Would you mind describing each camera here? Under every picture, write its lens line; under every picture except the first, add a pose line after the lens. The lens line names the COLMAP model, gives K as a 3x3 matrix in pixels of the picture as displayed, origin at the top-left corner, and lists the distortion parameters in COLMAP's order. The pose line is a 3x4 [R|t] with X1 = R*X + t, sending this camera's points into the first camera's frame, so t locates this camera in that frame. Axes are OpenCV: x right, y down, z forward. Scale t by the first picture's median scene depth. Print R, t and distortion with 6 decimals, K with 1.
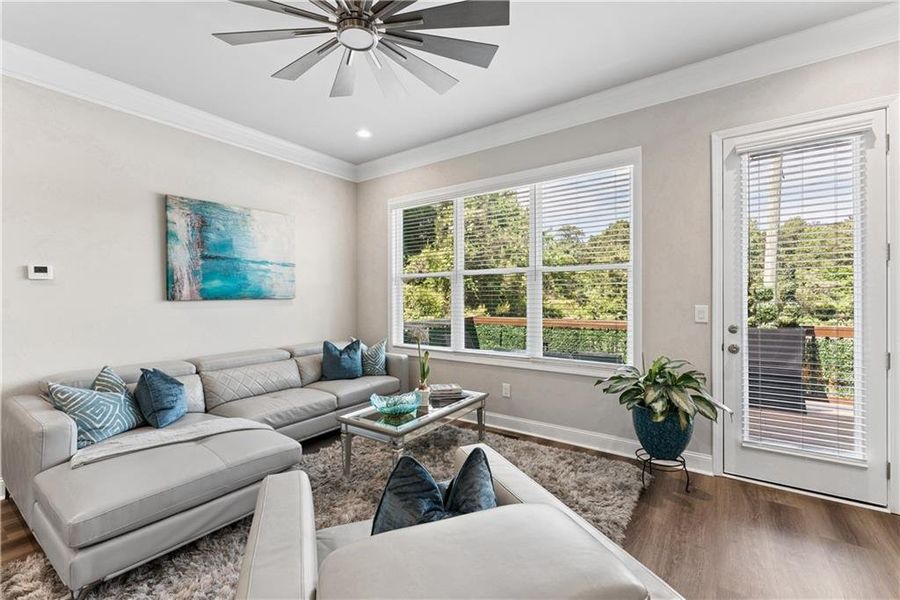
lens RADIAL K [[385.8, 0, 446.4], [0, 385.8, 298.4], [0, 0, 1]] dist [-0.003898, 0.000152]
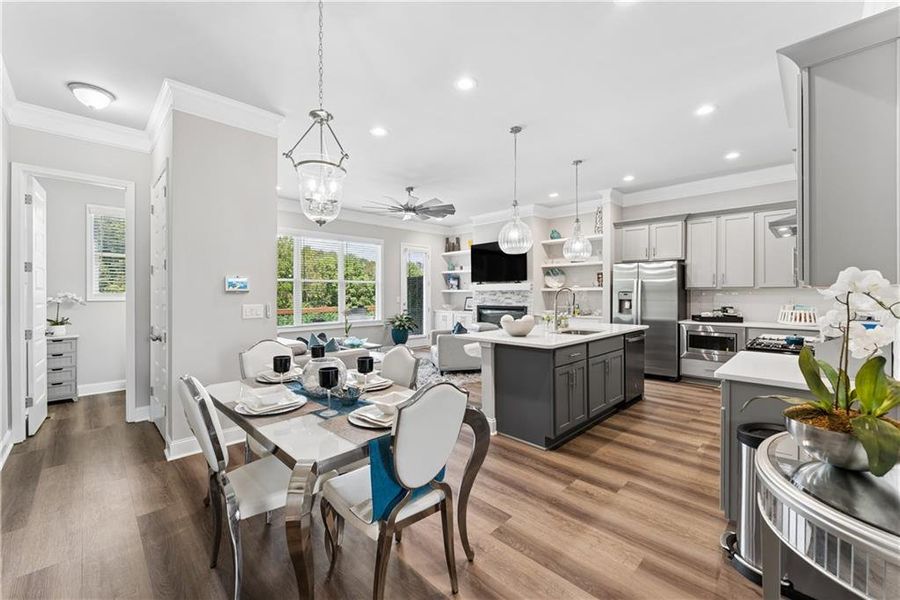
lens RADIAL K [[366.2, 0, 445.5], [0, 366.2, 294.5], [0, 0, 1]] dist [-0.001277, 0.000107]
pose [[0.173837, 0.003412, 0.984769, -1.757807], [0.004794, 0.999979, -0.004311, 0.009979], [-0.984763, 0.005470, 0.173817, 0.094704]]
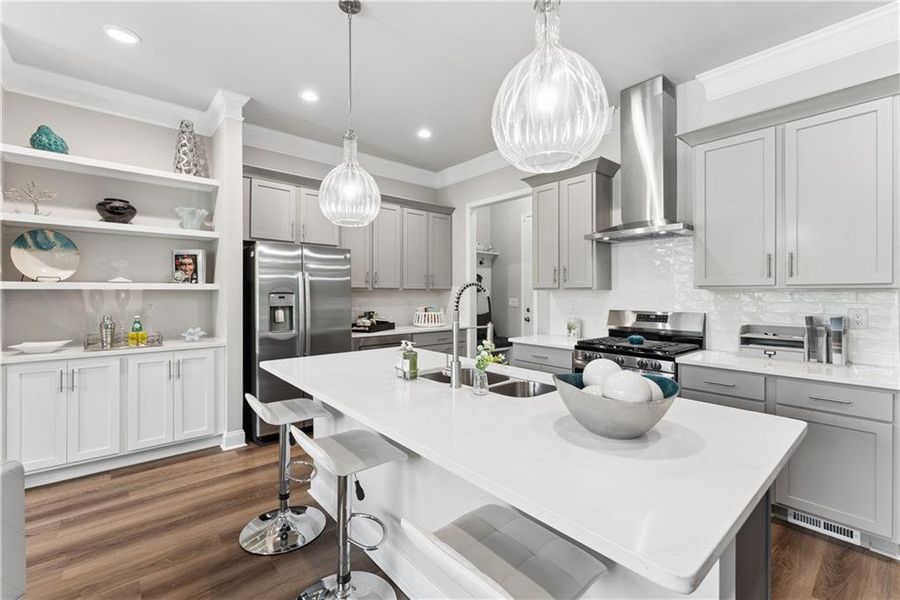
lens RADIAL K [[385.8, 0, 451.8], [0, 385.8, 293.4], [0, 0, 1]] dist [-0.003898, 0.000152]
pose [[-0.972200, 0.007065, 0.234047, -0.651464], [0.007554, 0.999971, 0.001193, -0.001934], [-0.234031, 0.002928, -0.972225, 0.436560]]
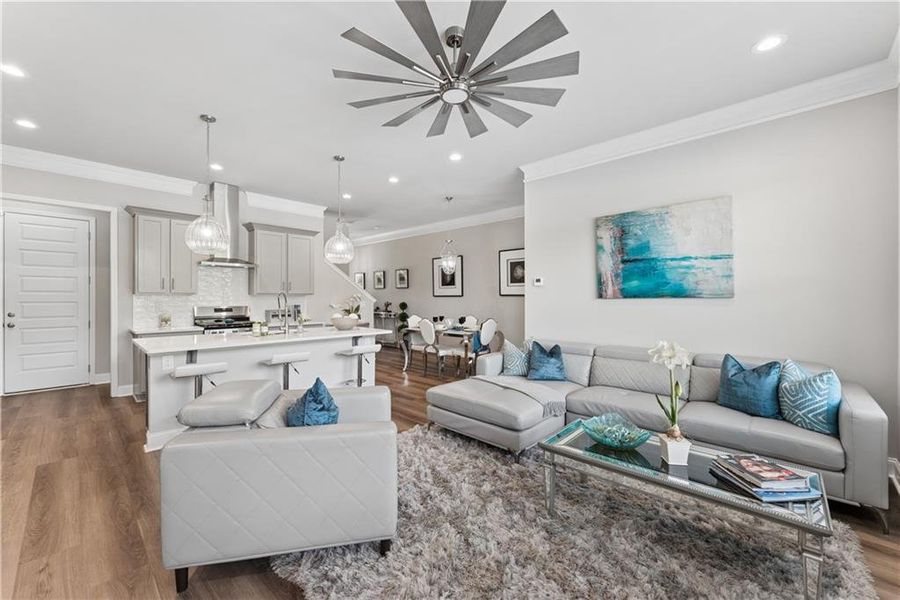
lens RADIAL K [[366.2, 0, 448.8], [0, 366.2, 299.2], [0, 0, 1]] dist [-0.001277, 0.000107]
pose [[-0.143171, 0.013917, -0.989600, 0.547972], [0.000167, 0.999901, 0.014038, -0.008357], [0.989698, 0.001845, -0.143159, 0.638387]]
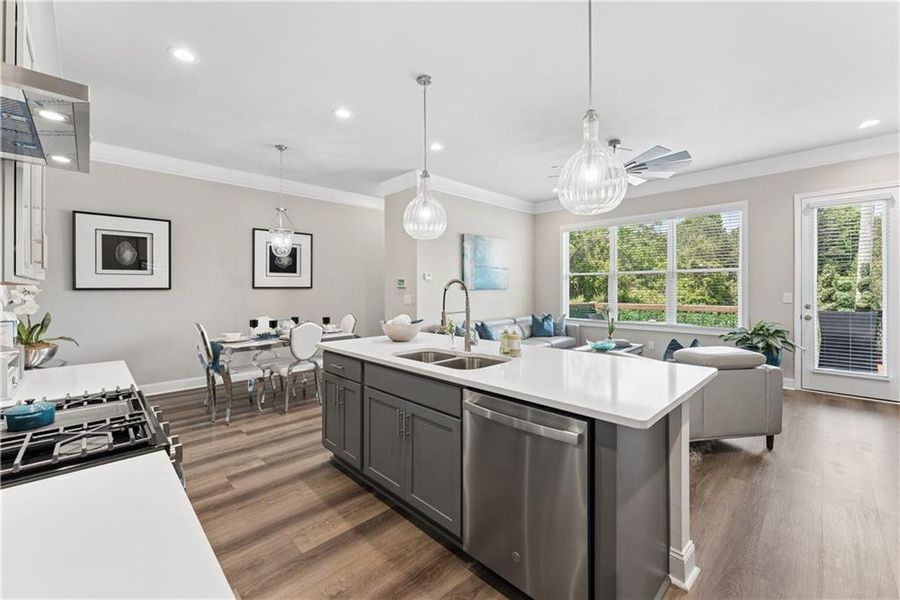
lens RADIAL K [[366.2, 0, 445.6], [0, 366.2, 289.1], [0, 0, 1]] dist [-0.001277, 0.000107]
pose [[0.983500, 0.001833, -0.180899, -0.457606], [-0.001930, 0.999998, -0.000359, 0.002796], [0.180898, 0.000702, 0.983502, -0.743607]]
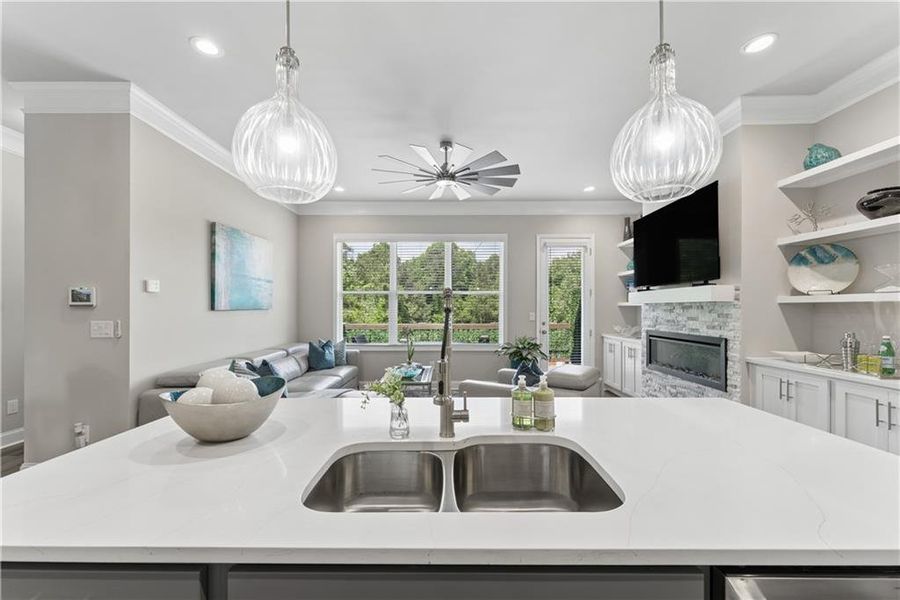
lens RADIAL K [[366.2, 0, 449.6], [0, 366.2, 308.6], [0, 0, 1]] dist [-0.001277, 0.000107]
pose [[0.816456, 0.003728, 0.577396, -0.739080], [-0.002657, 0.999993, -0.002699, 0.001340], [-0.577402, 0.000669, 0.816460, -0.336826]]
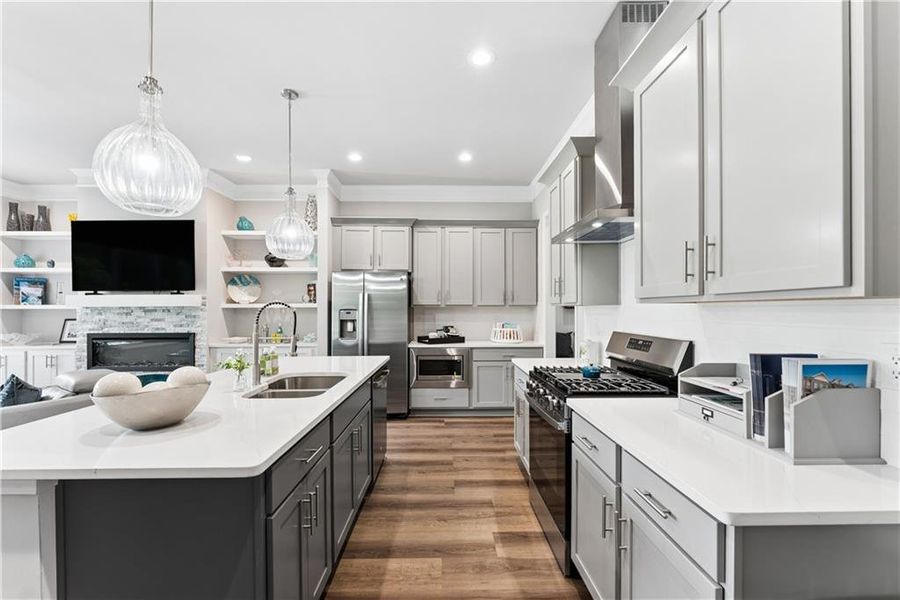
lens RADIAL K [[371.3, 0, 449.5], [0, 371.3, 308.8], [0, 0, 1]] dist [-0.002160, 0.000124]
pose [[-0.594604, 0.010900, 0.803945, -1.215340], [0.008239, 0.999938, -0.007463, 0.004422], [-0.803976, 0.002186, -0.594657, 0.056847]]
